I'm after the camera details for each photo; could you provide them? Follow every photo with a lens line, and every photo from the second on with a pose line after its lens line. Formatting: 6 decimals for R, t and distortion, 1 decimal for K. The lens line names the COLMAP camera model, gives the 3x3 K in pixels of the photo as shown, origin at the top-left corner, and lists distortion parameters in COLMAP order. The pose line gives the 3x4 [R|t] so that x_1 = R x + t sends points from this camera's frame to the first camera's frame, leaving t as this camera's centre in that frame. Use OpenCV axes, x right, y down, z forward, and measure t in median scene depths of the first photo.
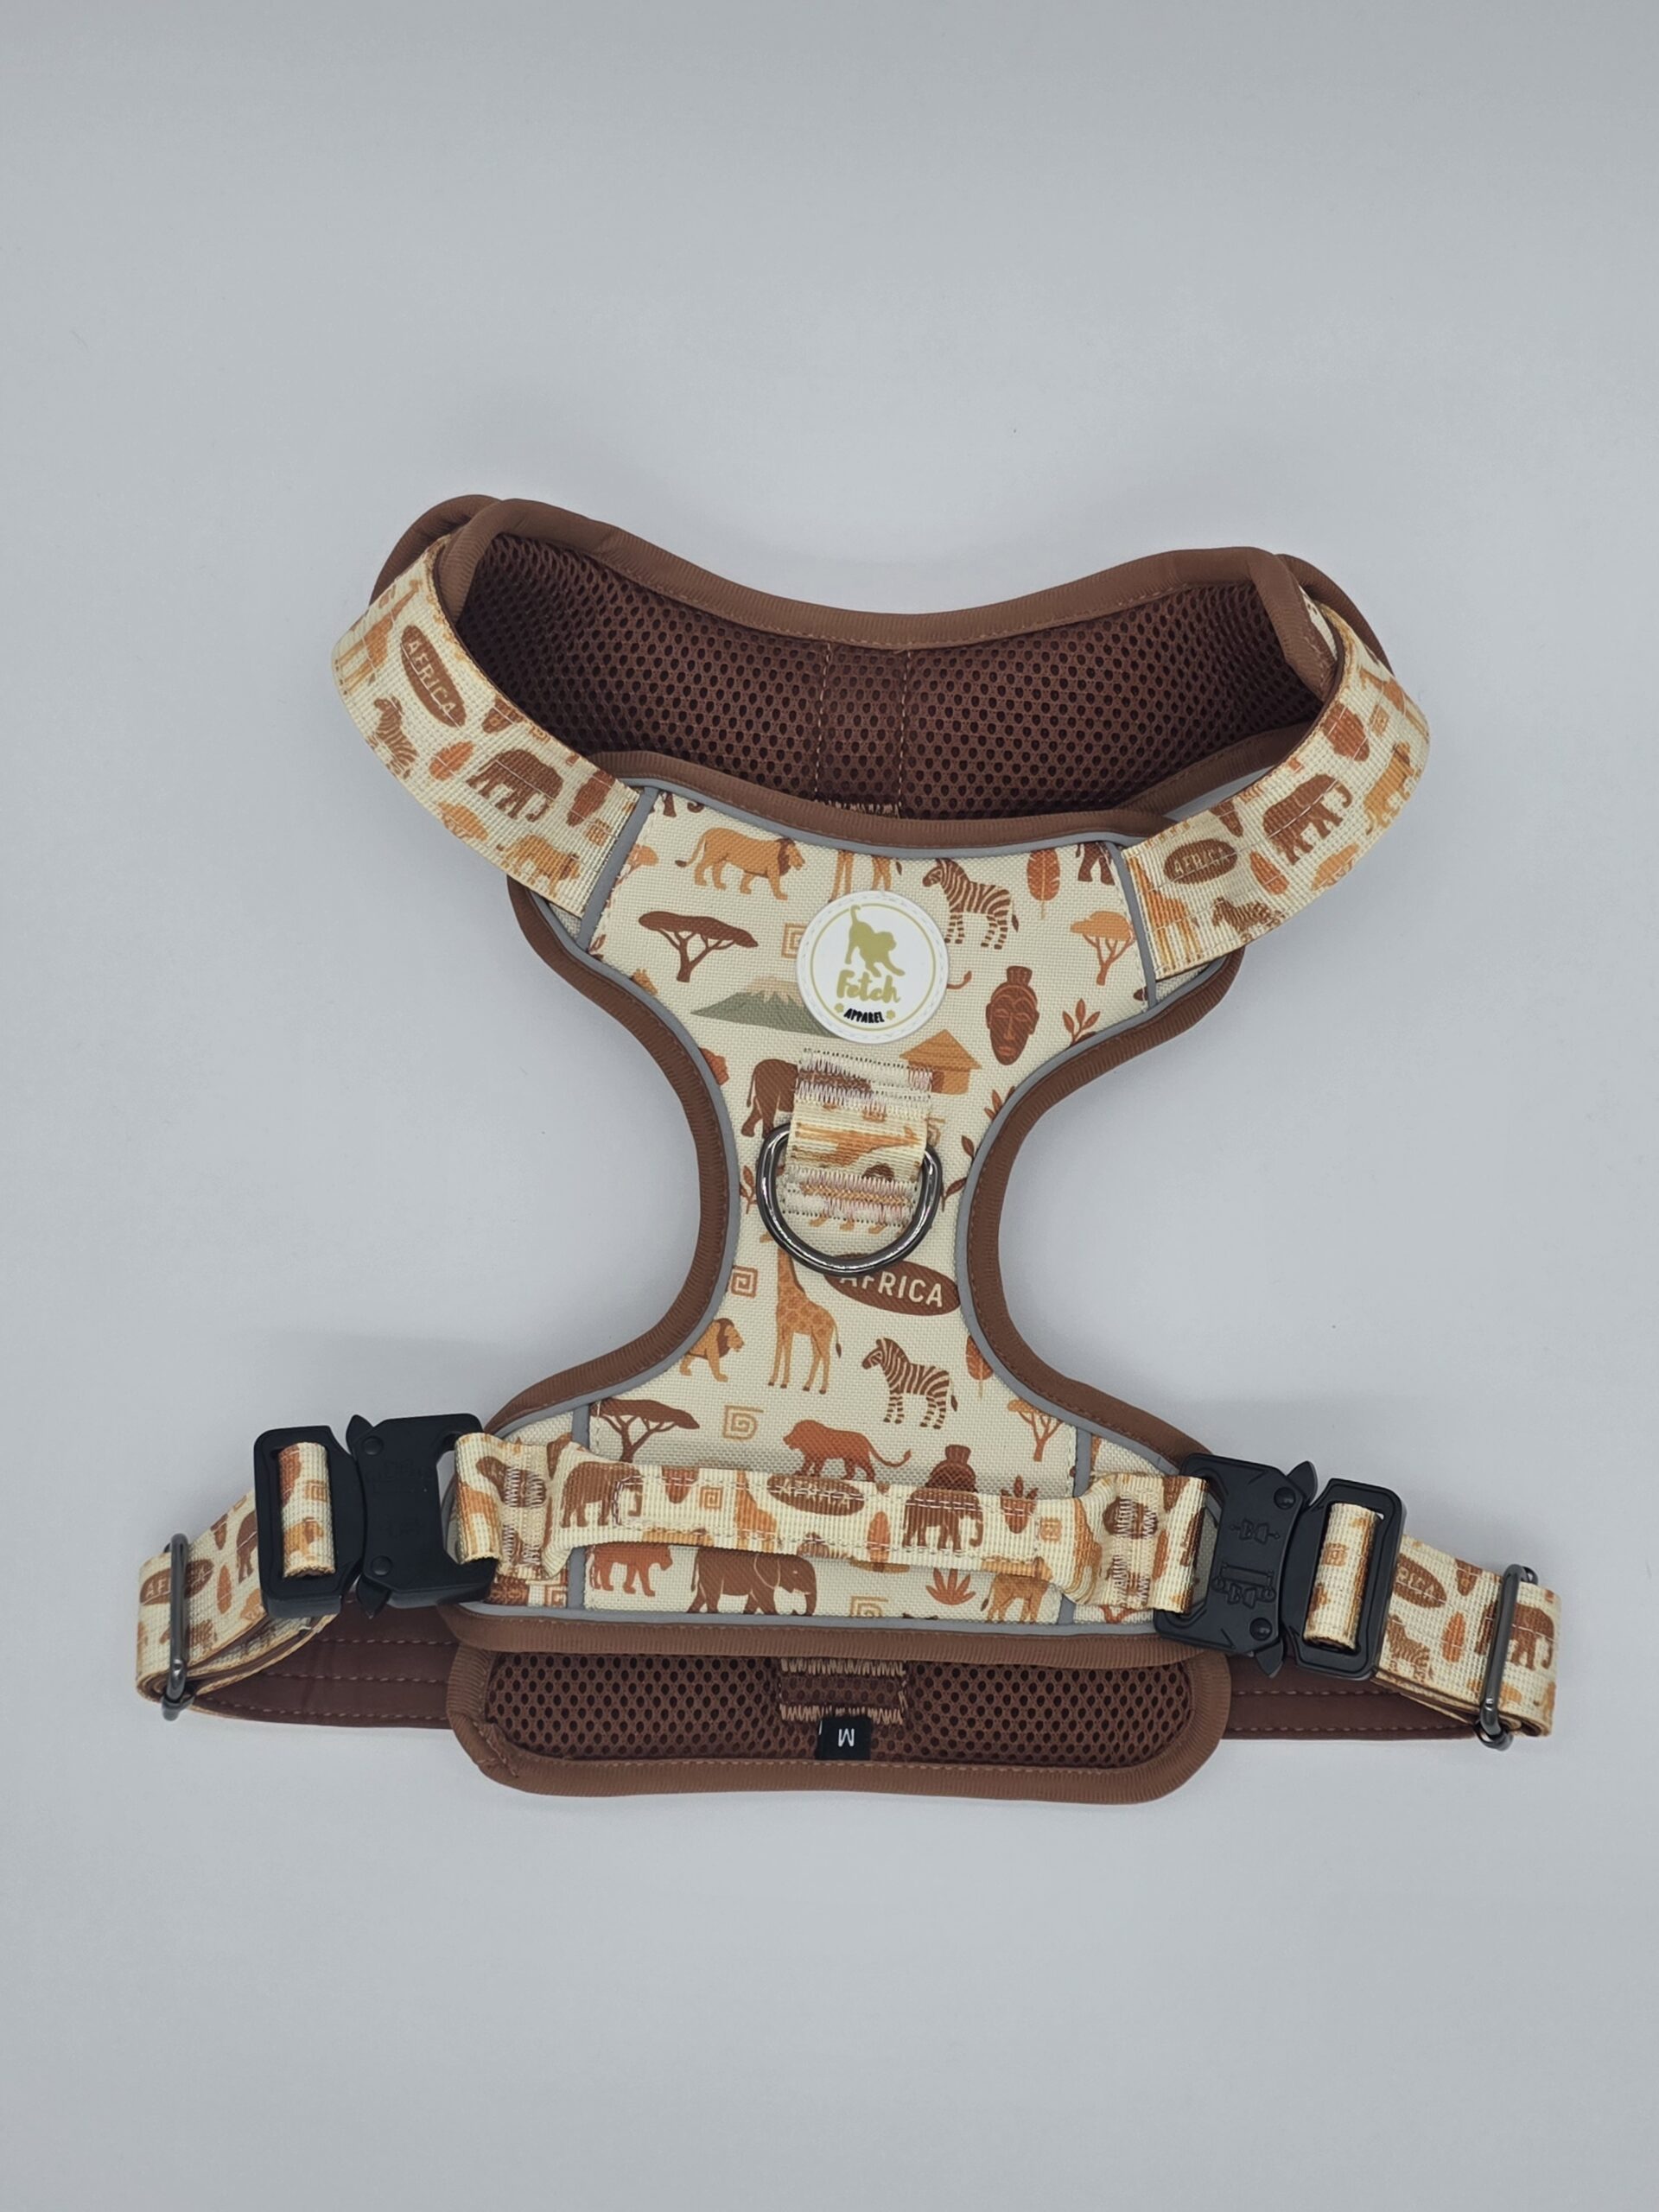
lens RADIAL K [[2427.7, 0, 829.5], [0, 2427.7, 1106.0], [0, 0, 1]] dist [0.013795, 0.003107]
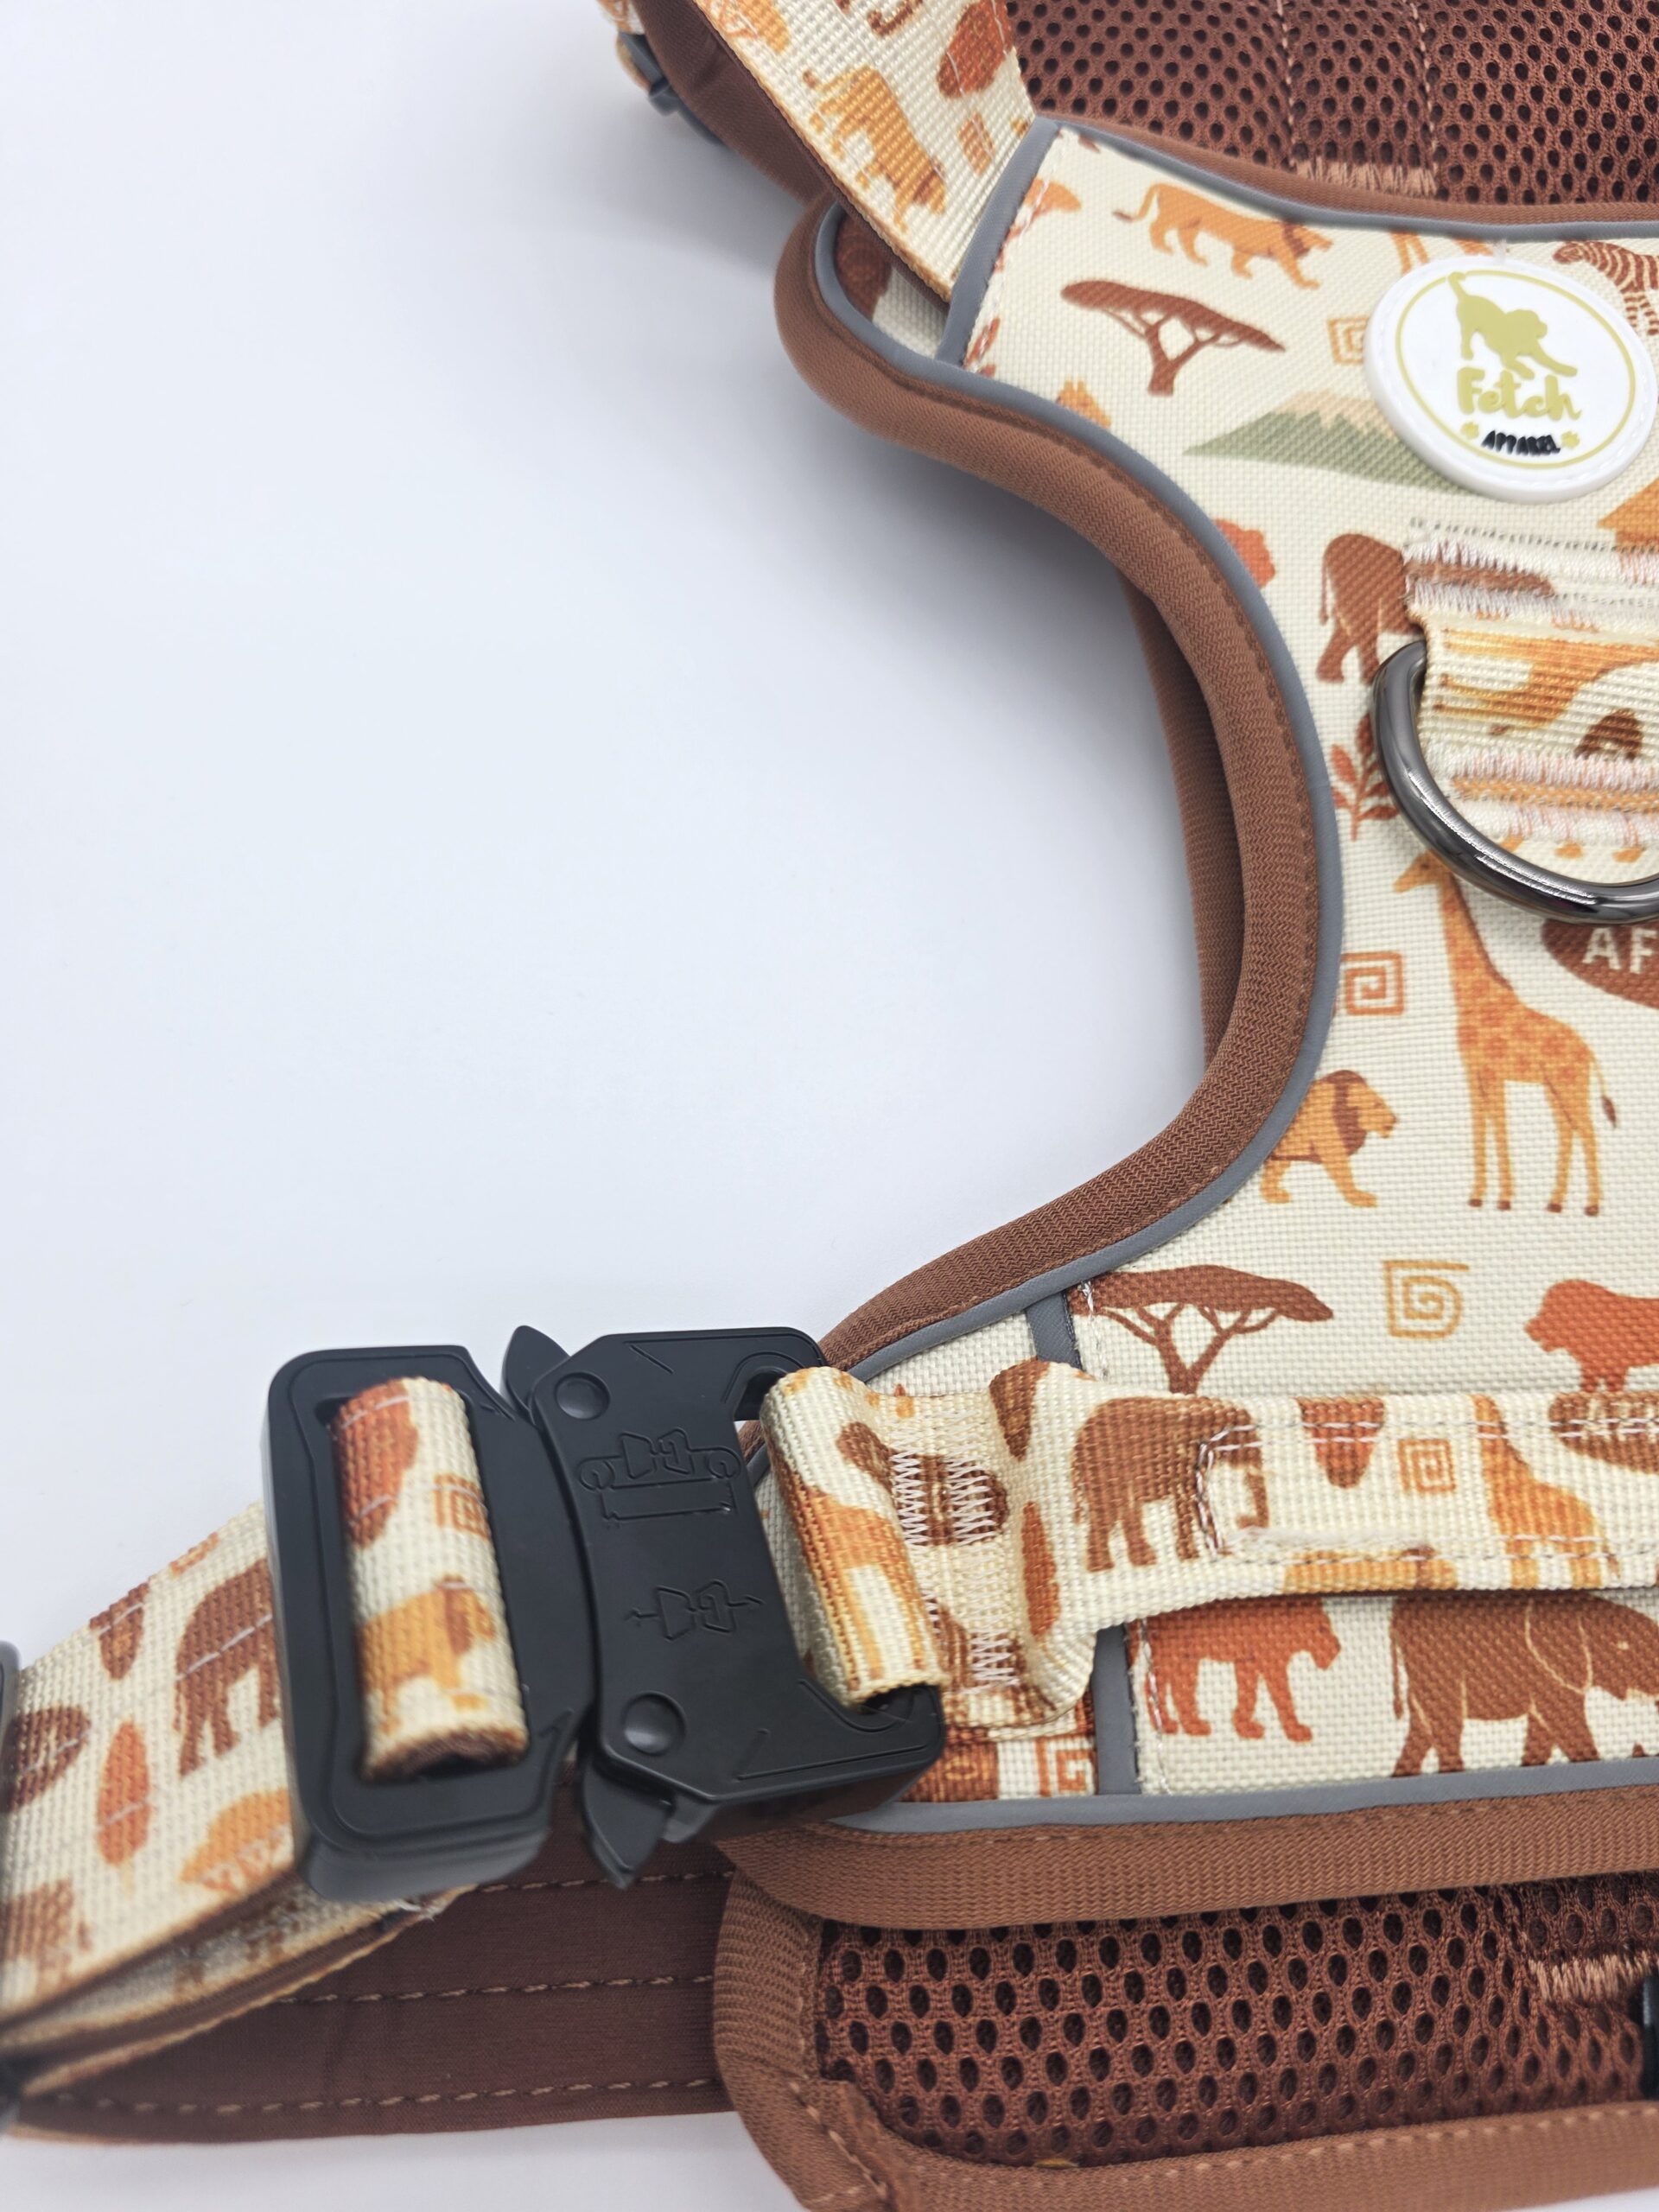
lens RADIAL K [[1832.1, 0, 827.8], [0, 1832.1, 913.9], [0, 0, 1]] dist [-0.174023, 0.275034]
pose [[0.996201, -0.070474, 0.051150, -0.154872], [0.080939, 0.966044, -0.245371, 0.135937], [-0.032120, 0.248579, 0.968079, 0.684404]]
